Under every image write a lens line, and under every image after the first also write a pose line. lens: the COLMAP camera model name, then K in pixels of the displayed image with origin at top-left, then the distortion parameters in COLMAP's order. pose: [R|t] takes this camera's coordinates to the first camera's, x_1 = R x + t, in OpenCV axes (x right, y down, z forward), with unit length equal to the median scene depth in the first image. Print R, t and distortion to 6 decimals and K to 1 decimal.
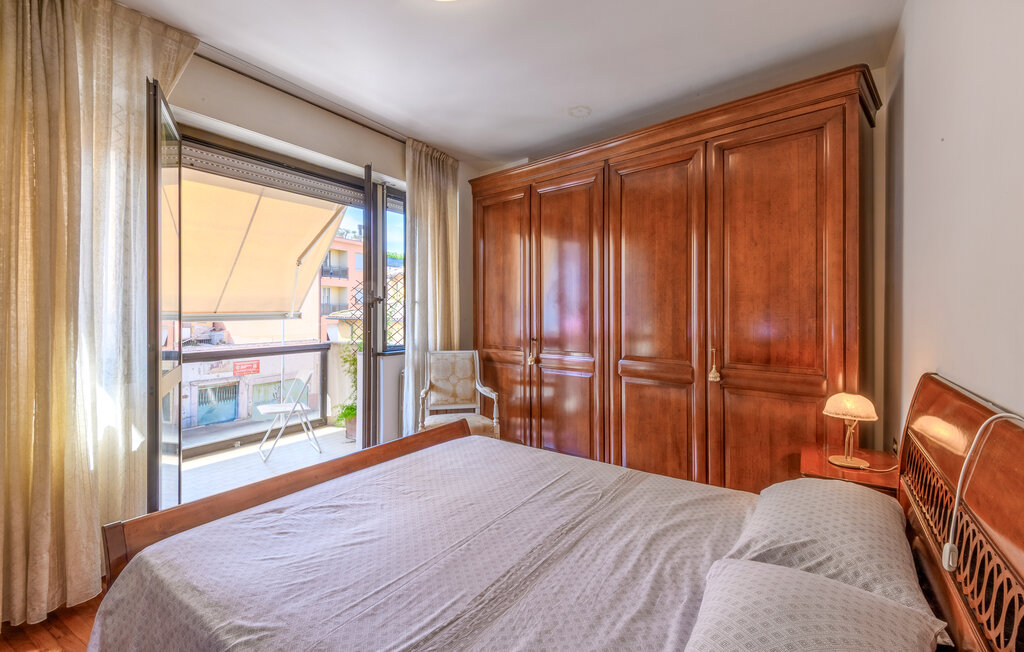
lens RADIAL K [[464.6, 0, 506.9], [0, 464.6, 310.7], [0, 0, 1]] dist [0.009715, -0.000165]
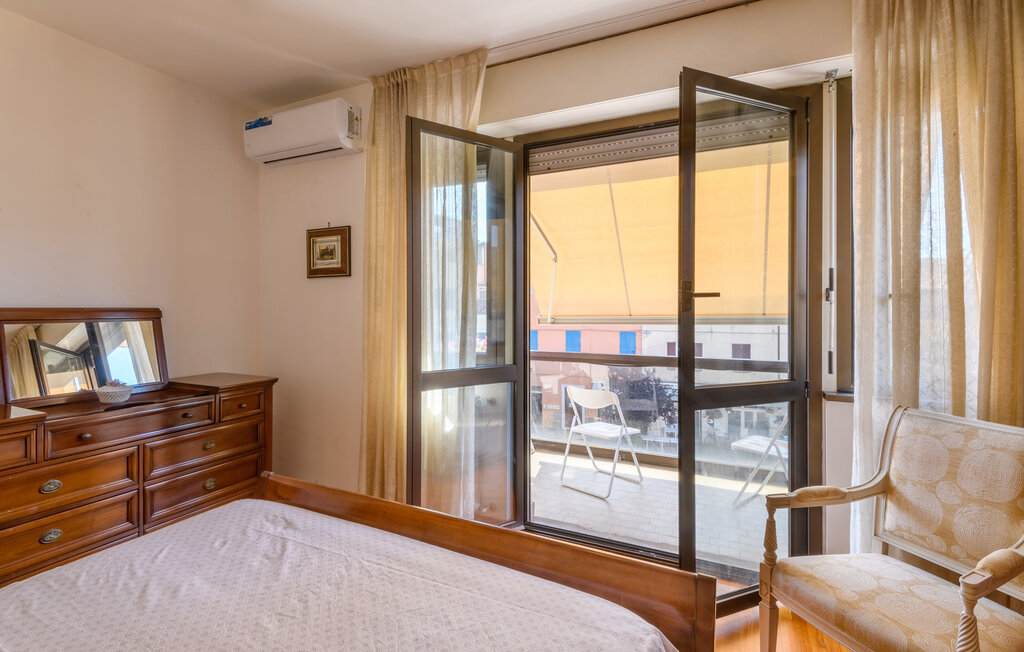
lens RADIAL K [[464.6, 0, 506.9], [0, 464.6, 310.7], [0, 0, 1]] dist [0.009715, -0.000165]
pose [[0.125262, 0.000649, -0.992124, 0.327485], [0.001970, 0.999998, 0.000903, -0.008850], [0.992122, -0.002068, 0.125260, 0.834027]]
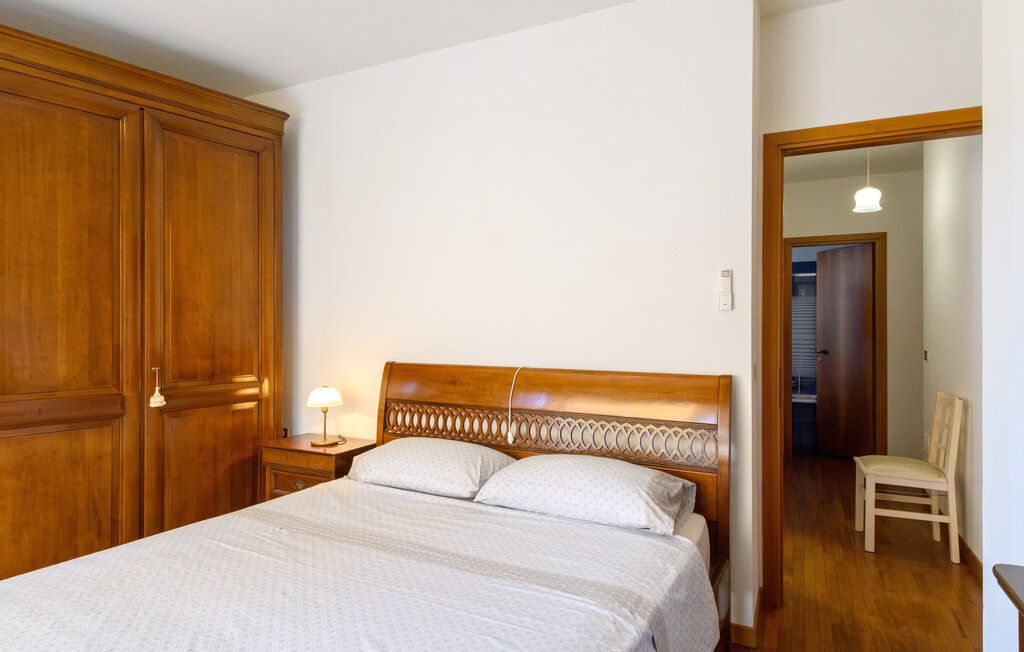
lens RADIAL K [[580.7, 0, 512.0], [0, 580.7, 326.0], [0, 0, 1]] dist [0.001973, 0.000164]
pose [[-0.108180, -0.003309, 0.994126, -0.641636], [-0.003515, 0.999989, 0.002946, 0.003750], [-0.994125, -0.003175, -0.108190, 0.489344]]
